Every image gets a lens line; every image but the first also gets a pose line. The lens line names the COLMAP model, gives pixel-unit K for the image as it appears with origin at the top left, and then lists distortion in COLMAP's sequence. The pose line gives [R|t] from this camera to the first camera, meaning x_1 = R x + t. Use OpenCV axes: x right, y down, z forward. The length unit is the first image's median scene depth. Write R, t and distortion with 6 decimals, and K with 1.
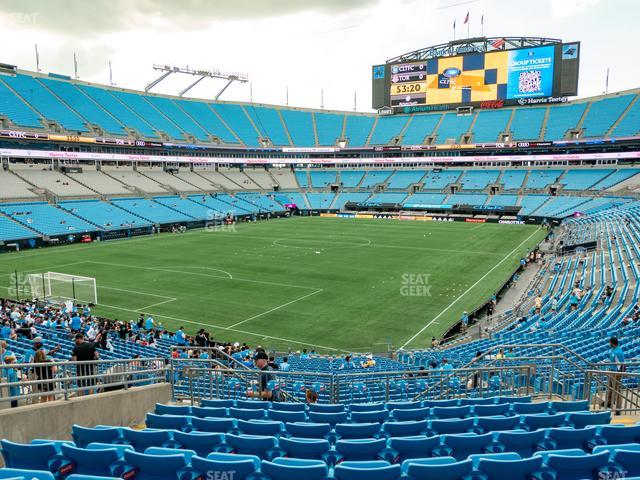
lens RADIAL K [[510.7, 0, 321.3], [0, 510.7, 235.6], [0, 0, 1]] dist [-0.039727, 0.074327]
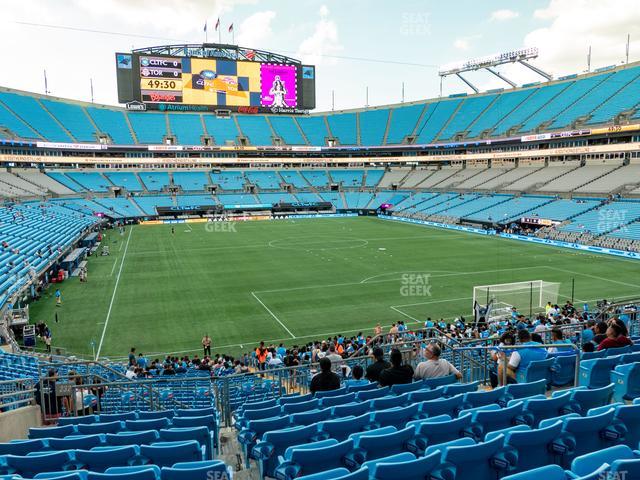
lens RADIAL K [[510.7, 0, 320.2], [0, 510.7, 235.1], [0, 0, 1]] dist [-0.039727, 0.074327]
pose [[0.668235, -0.088862, 0.738625, -0.379299], [0.094805, 0.994918, 0.033926, -0.017991], [-0.737885, 0.047354, 0.673263, 0.179367]]
